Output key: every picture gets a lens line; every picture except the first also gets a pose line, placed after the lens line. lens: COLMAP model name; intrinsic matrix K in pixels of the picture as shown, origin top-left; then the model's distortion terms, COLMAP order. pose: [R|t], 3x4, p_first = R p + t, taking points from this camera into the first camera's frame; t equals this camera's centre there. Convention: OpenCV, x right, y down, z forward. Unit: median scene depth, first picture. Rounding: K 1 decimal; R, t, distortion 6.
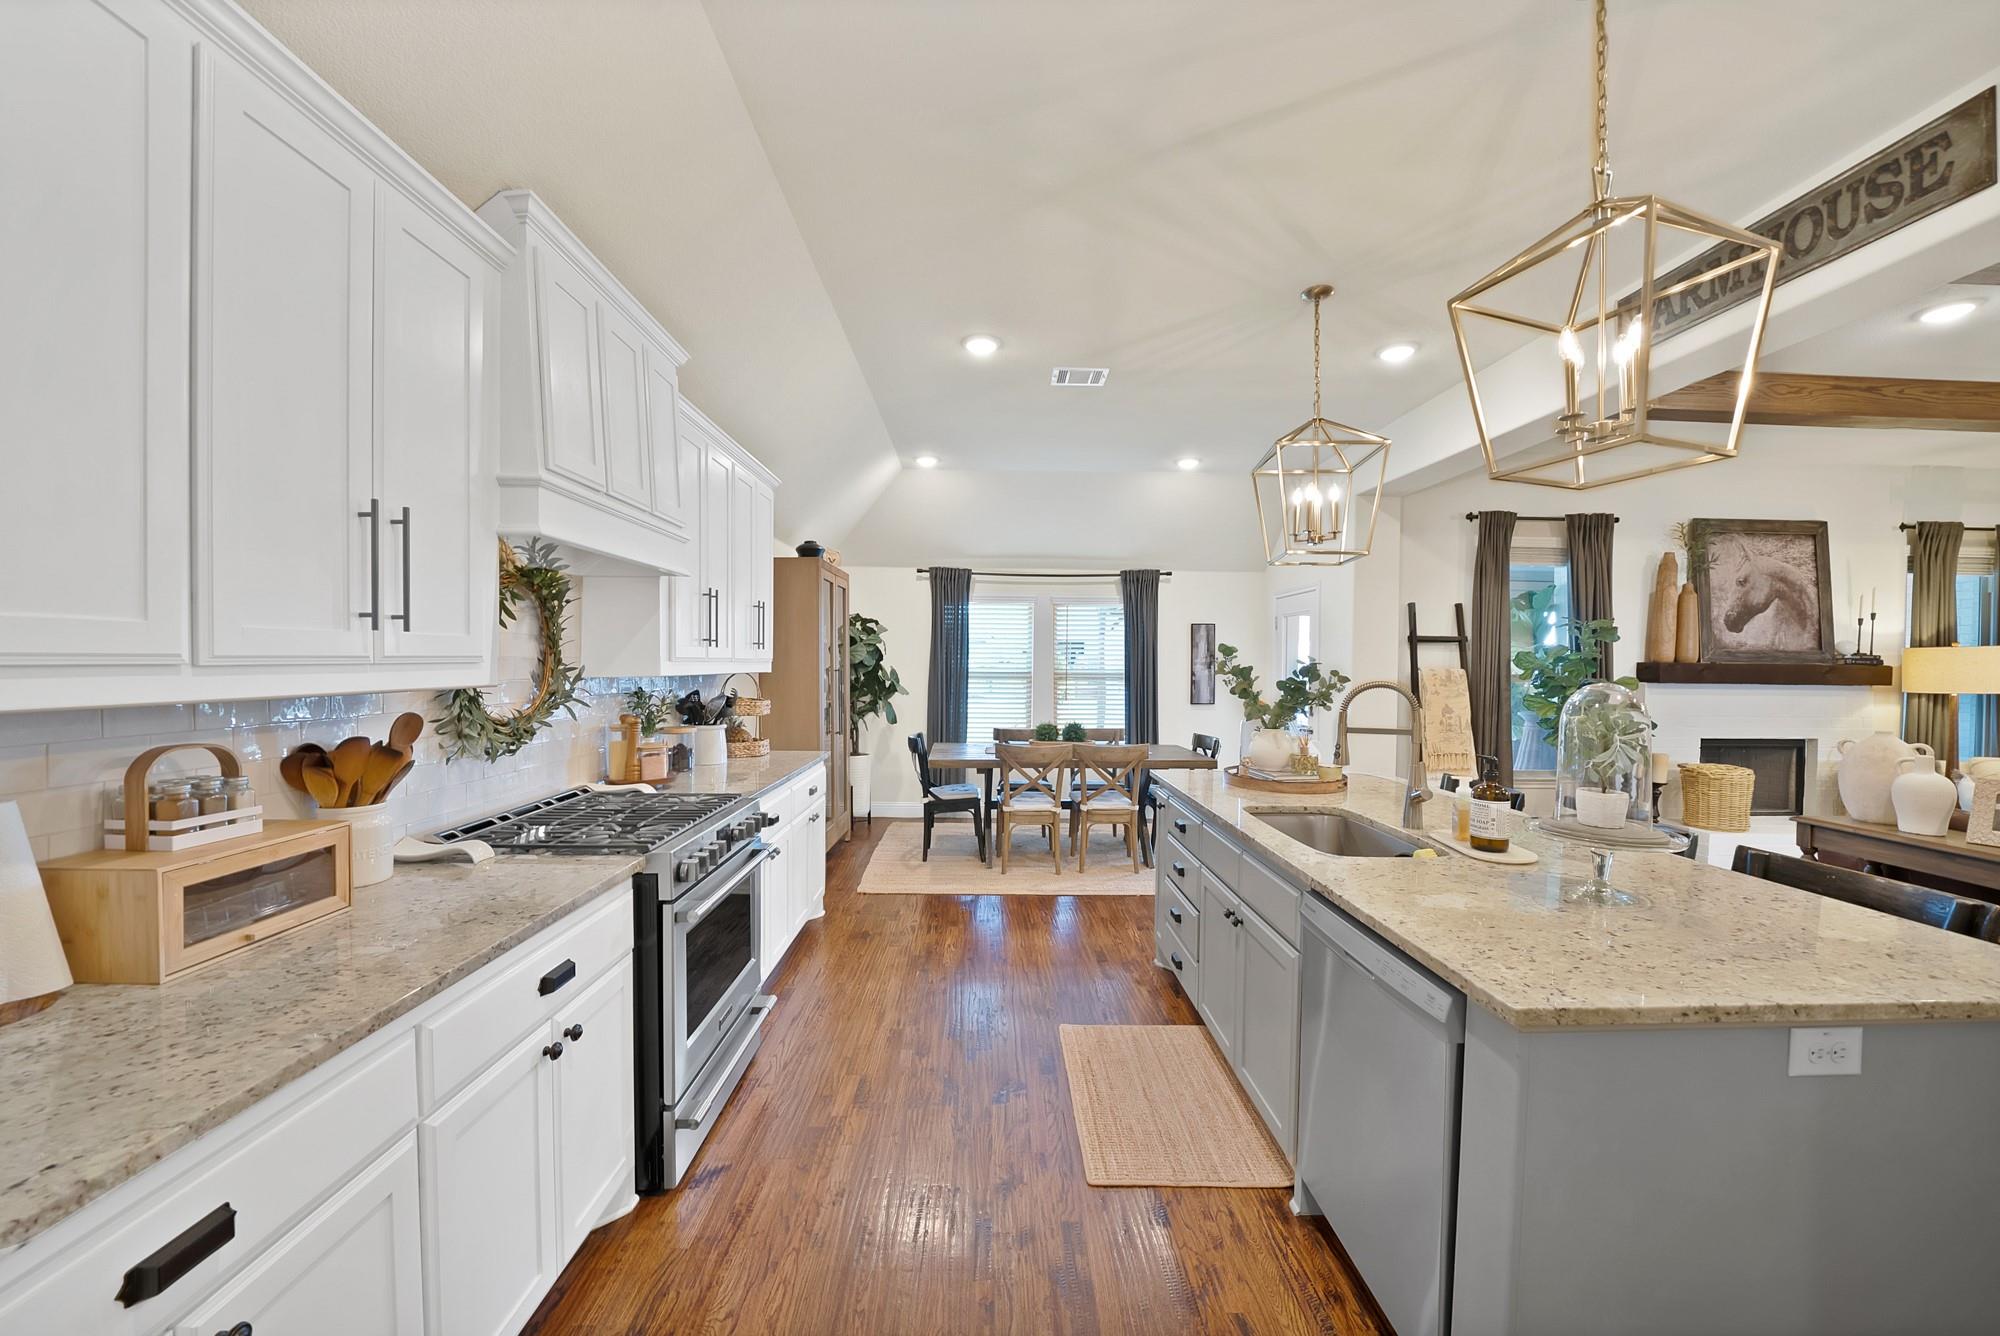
lens RADIAL K [[733.5, 0, 1003.0], [0, 733.5, 664.8], [0, 0, 1]] dist [-0.015410, 0.000382]
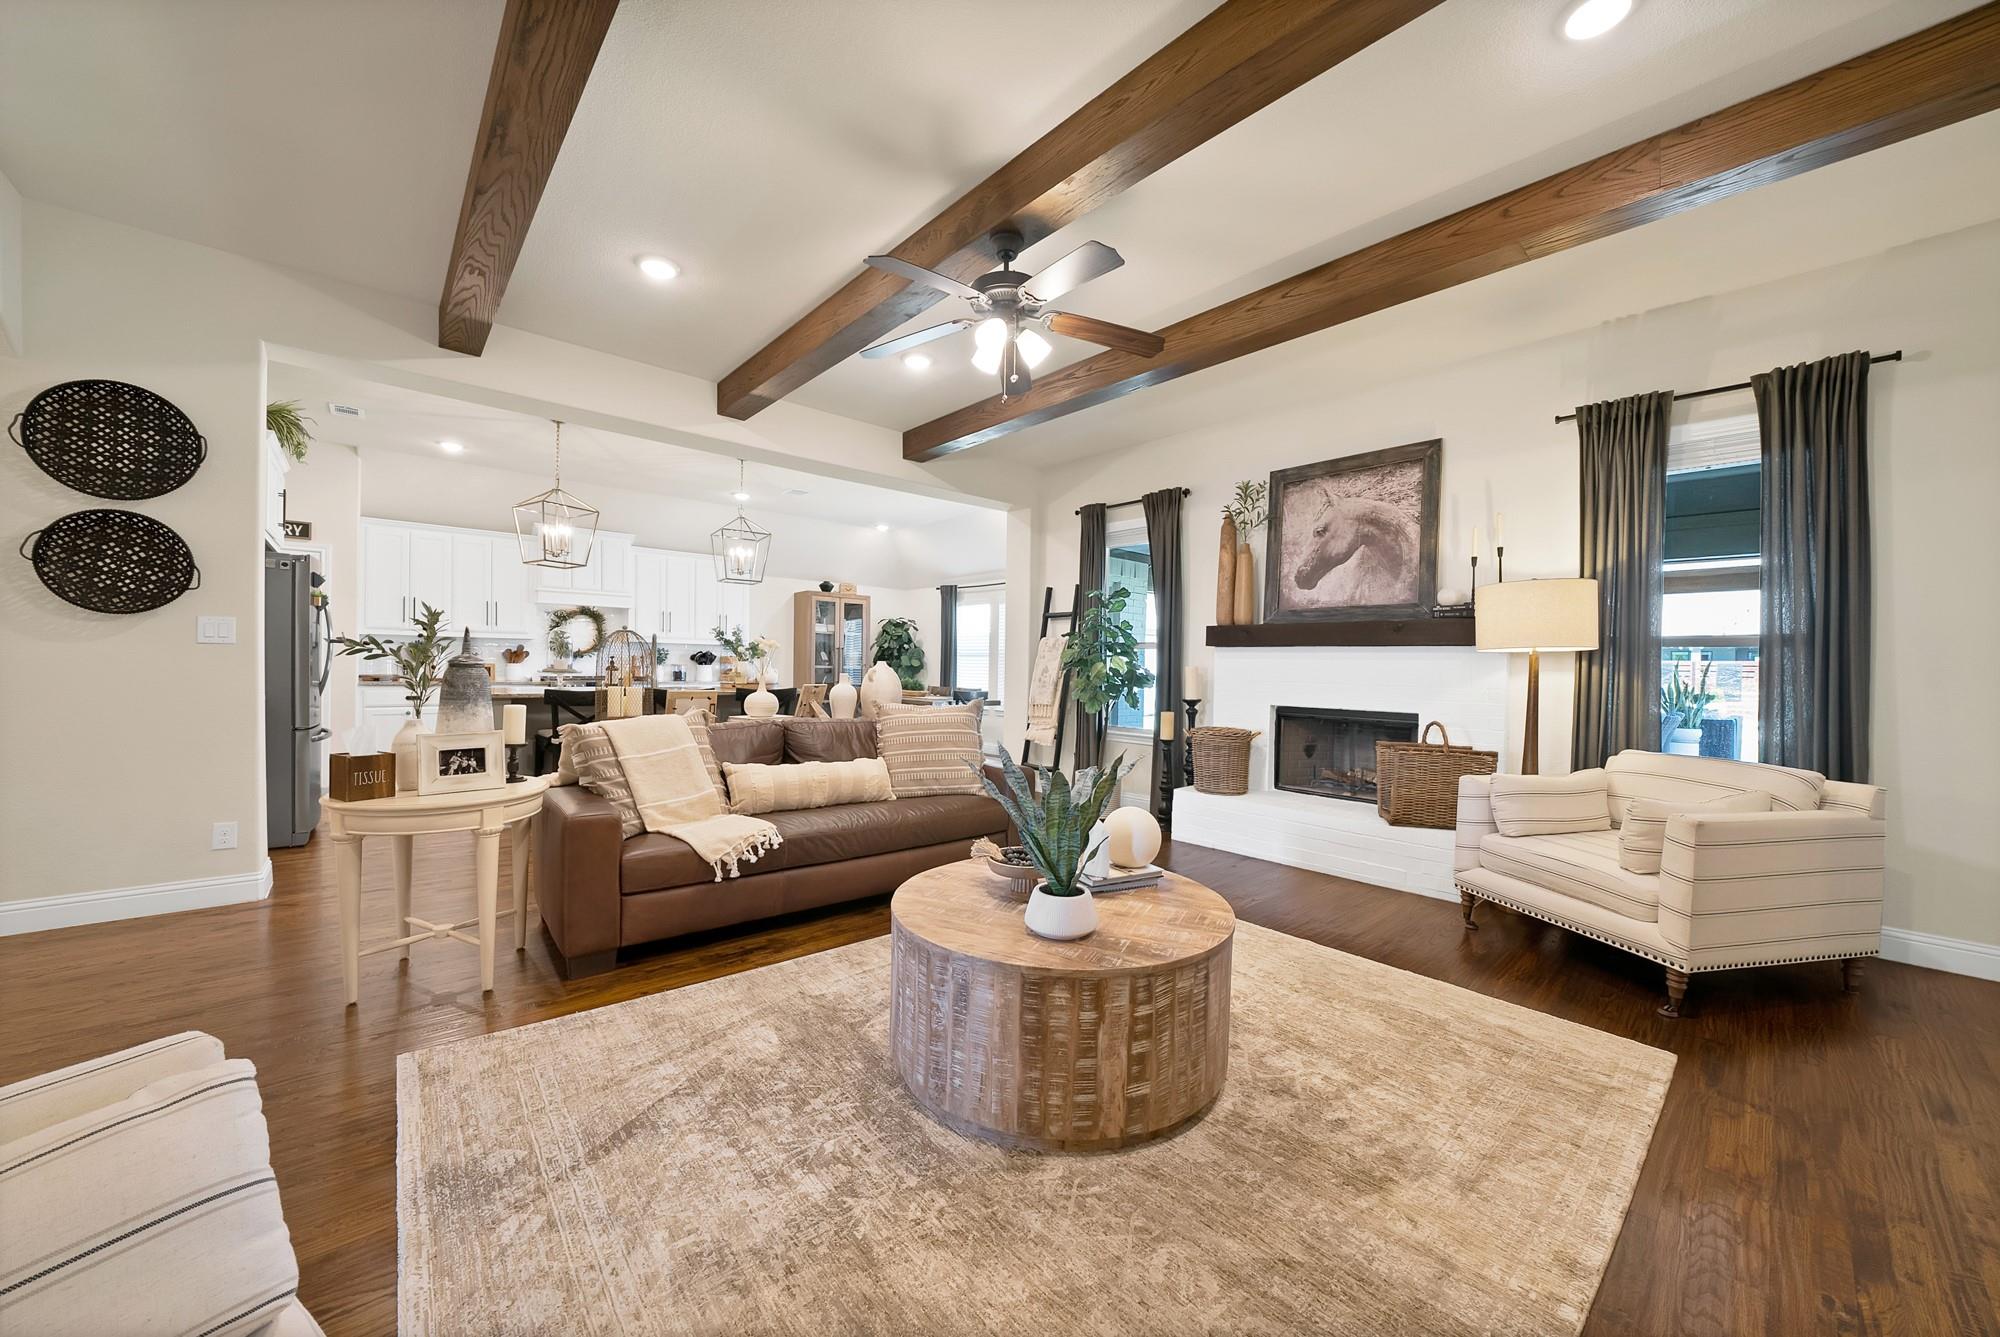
lens RADIAL K [[733.5, 0, 1003.4], [0, 733.5, 664.0], [0, 0, 1]] dist [-0.015410, 0.000382]
pose [[0.645255, -0.001753, -0.763965, 1.453713], [-0.015488, 0.999762, -0.015375, 0.068104], [0.763810, 0.021753, 0.645074, 0.122097]]
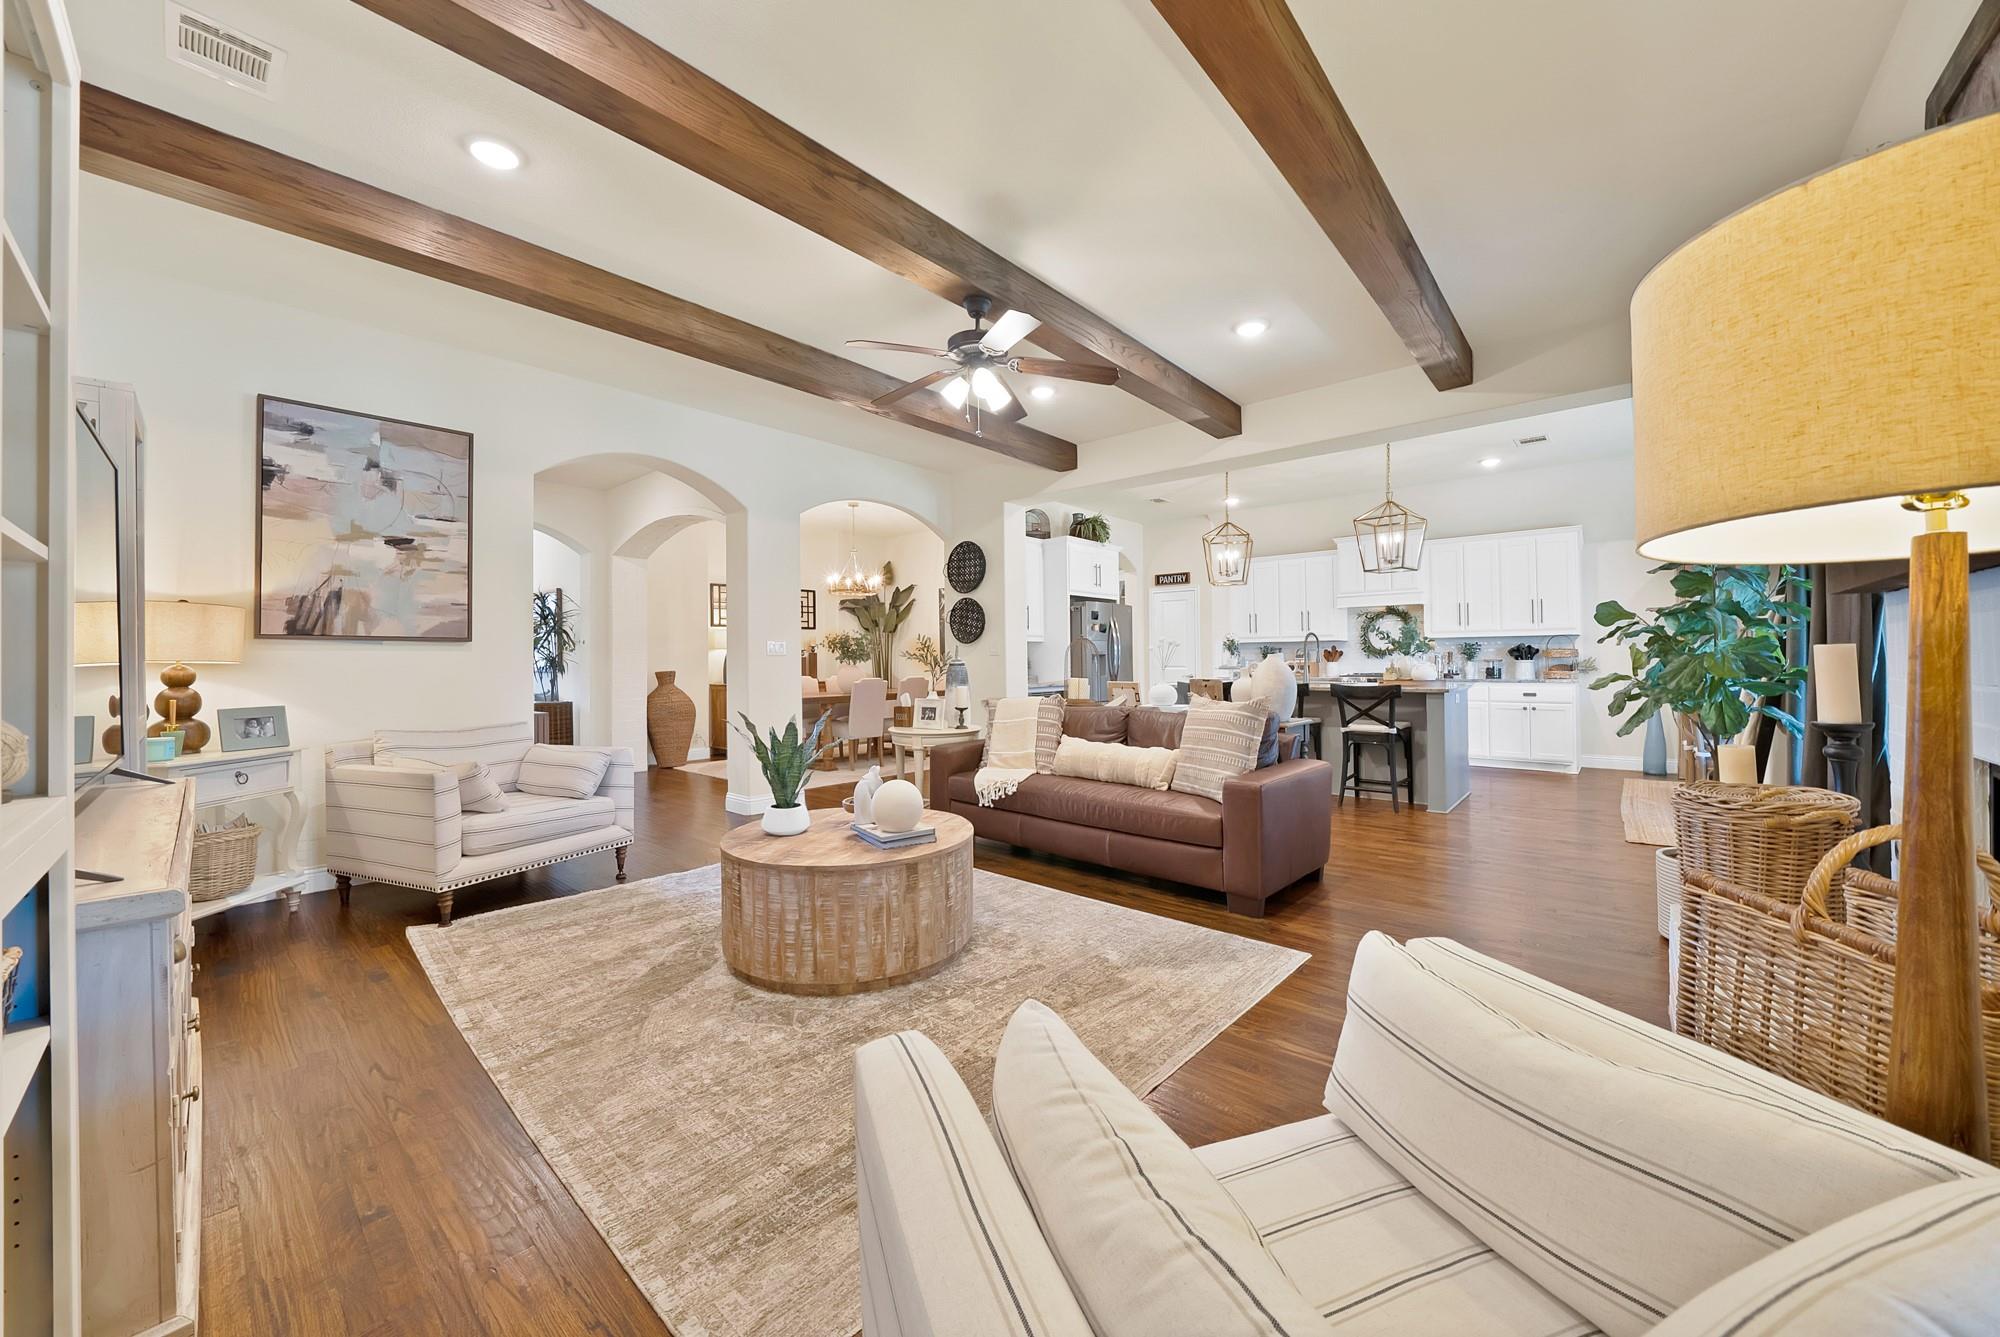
lens RADIAL K [[733.5, 0, 1015.7], [0, 733.5, 655.6], [0, 0, 1]] dist [-0.015410, 0.000382]
pose [[-0.658383, -0.007943, -0.752641, 1.492813], [-0.002579, 0.999962, -0.008297, 0.063150], [0.752679, -0.003522, -0.658379, 0.871805]]
